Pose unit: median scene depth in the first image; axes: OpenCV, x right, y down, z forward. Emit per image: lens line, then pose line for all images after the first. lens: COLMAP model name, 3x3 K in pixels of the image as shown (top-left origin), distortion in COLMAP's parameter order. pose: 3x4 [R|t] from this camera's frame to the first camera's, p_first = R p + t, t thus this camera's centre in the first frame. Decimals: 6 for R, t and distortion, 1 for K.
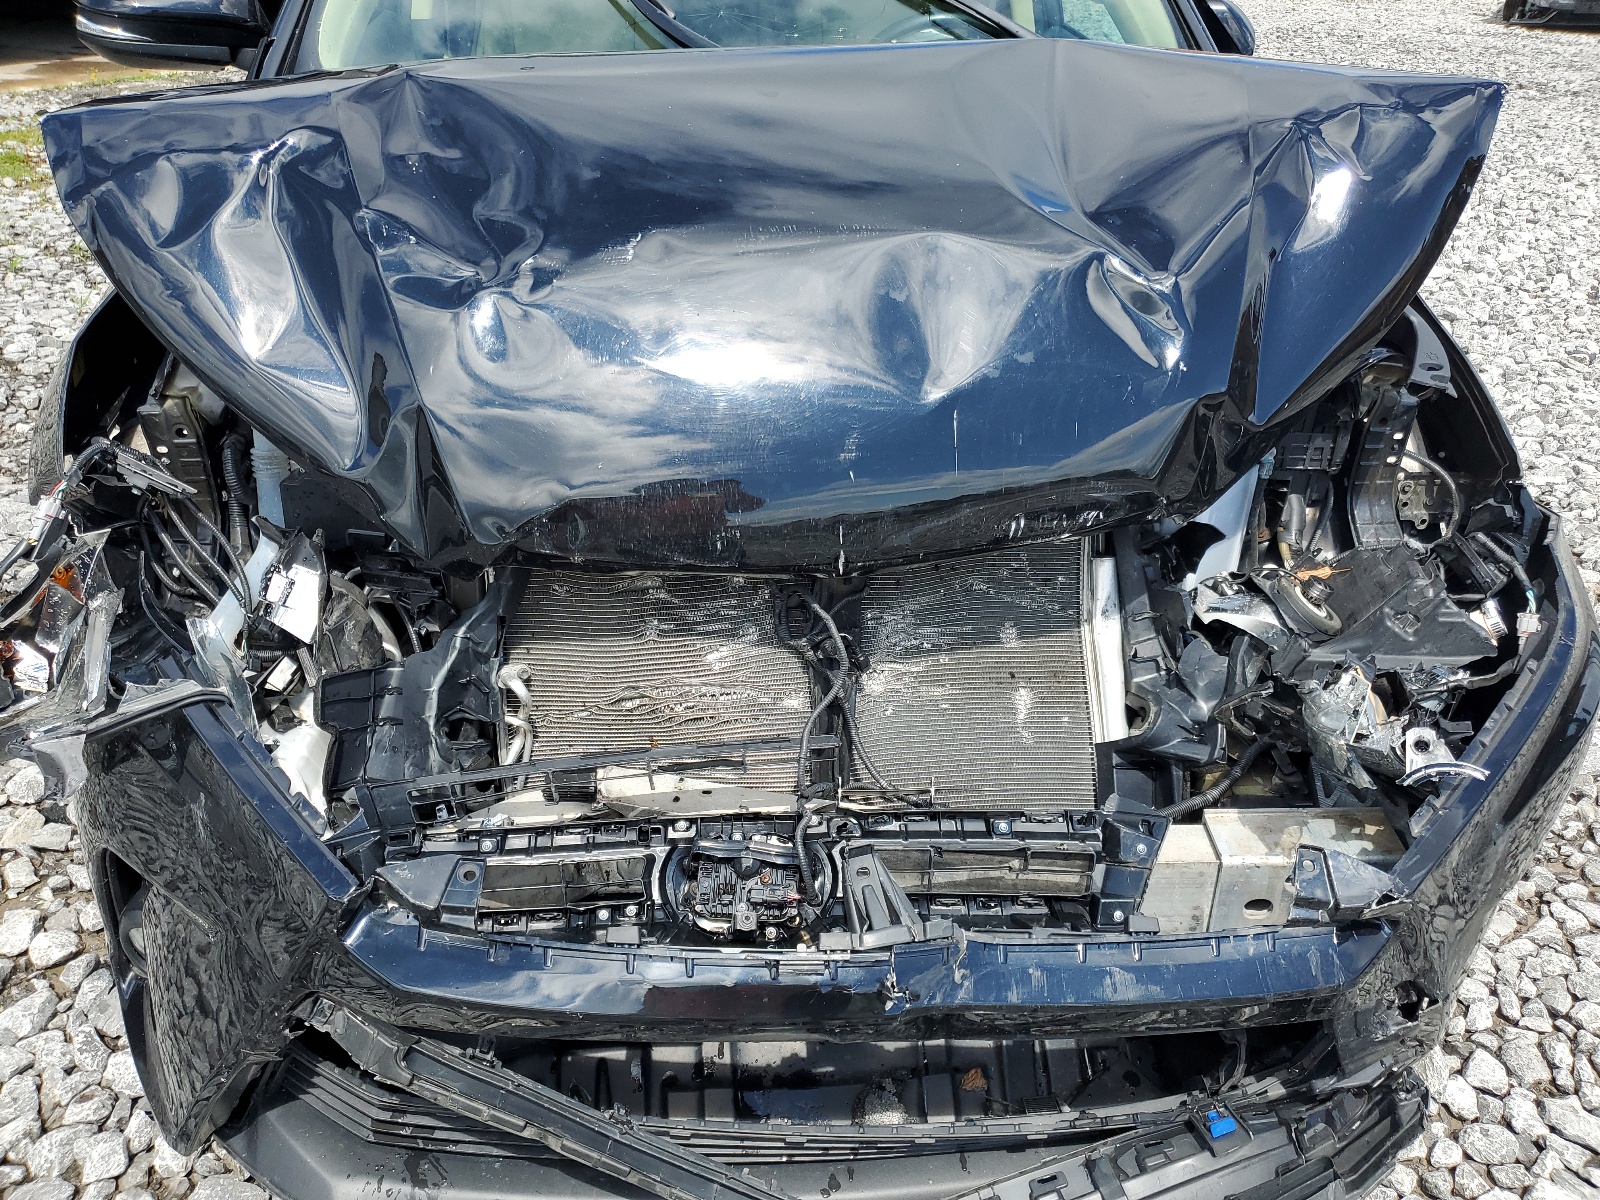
lens RADIAL K [[1229.8, 0, 800.0], [0, 1229.8, 600.0], [0, 0, 1]] dist [-0.032902, 0.054539]
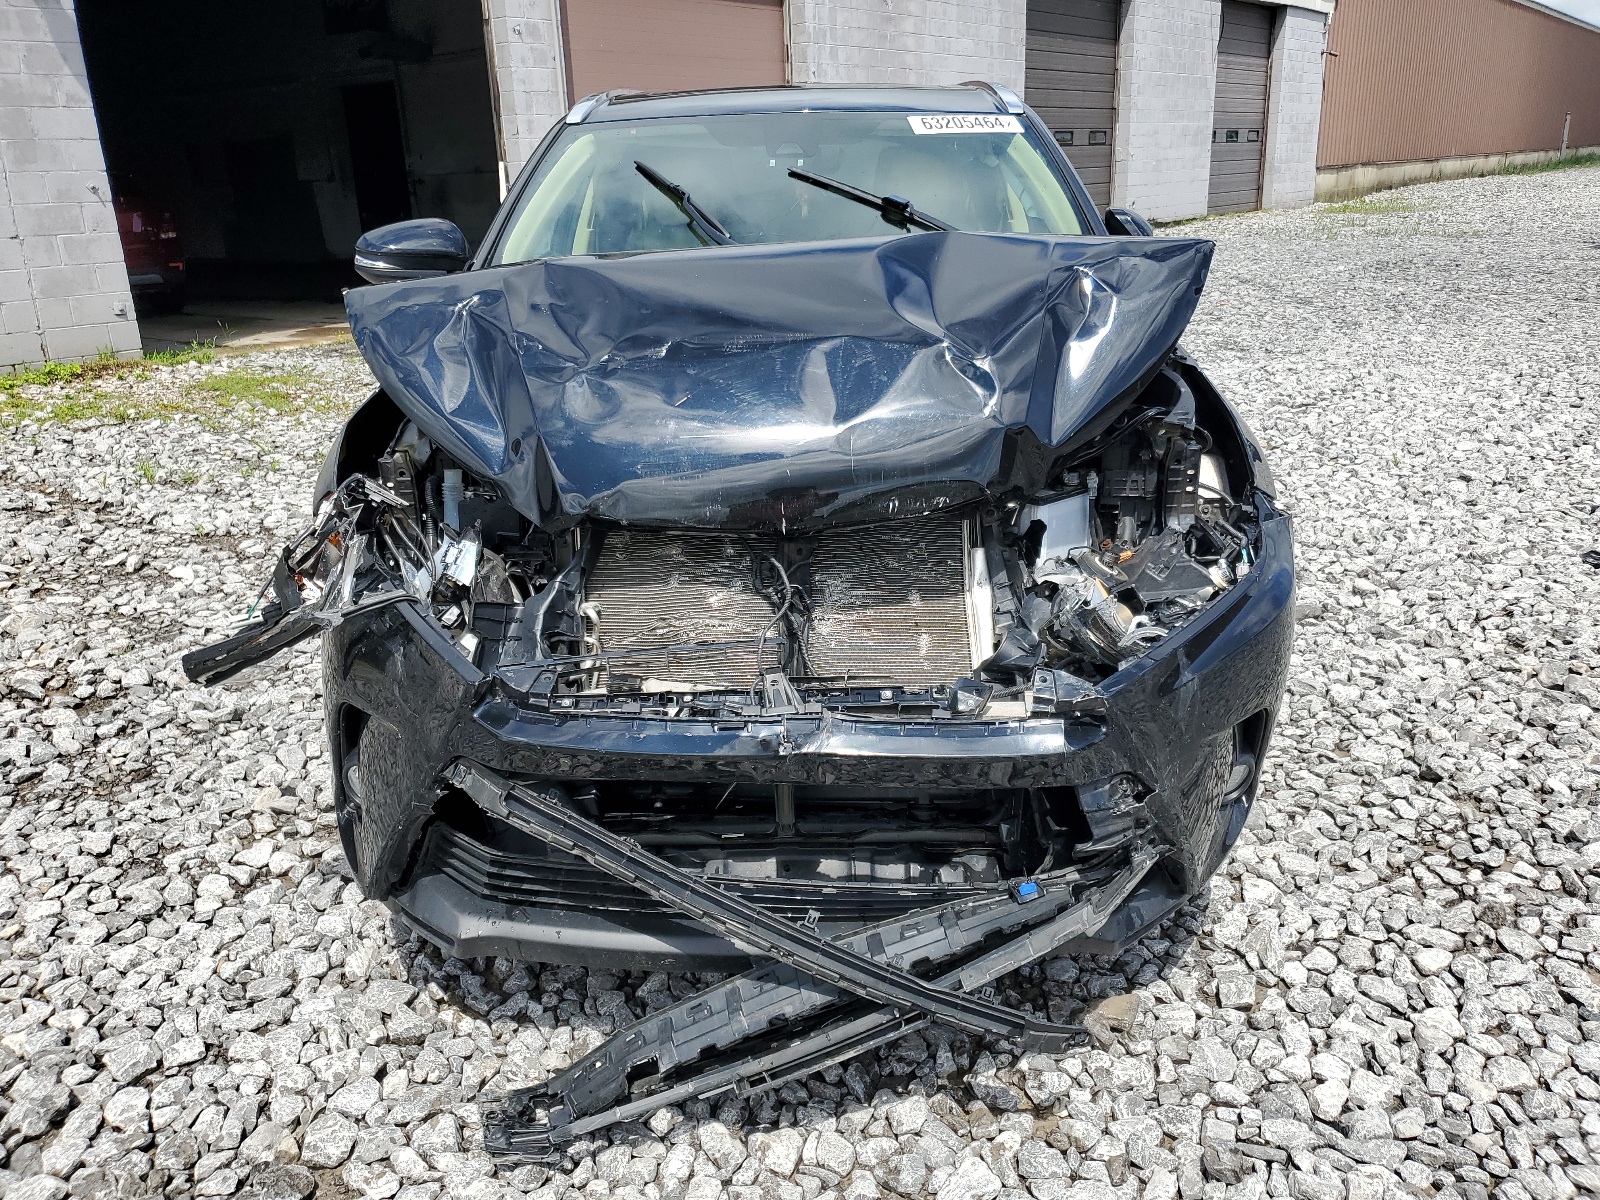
lens RADIAL K [[1200.4, 0, 811.9], [0, 1200.4, 597.7], [0, 0, 1]] dist [0.039628, -0.046082]
pose [[0.992749, -0.010837, -0.119720, 0.230098], [-0.011743, 0.982421, -0.186311, 0.316828], [0.119635, 0.186366, 0.975169, -0.477072]]
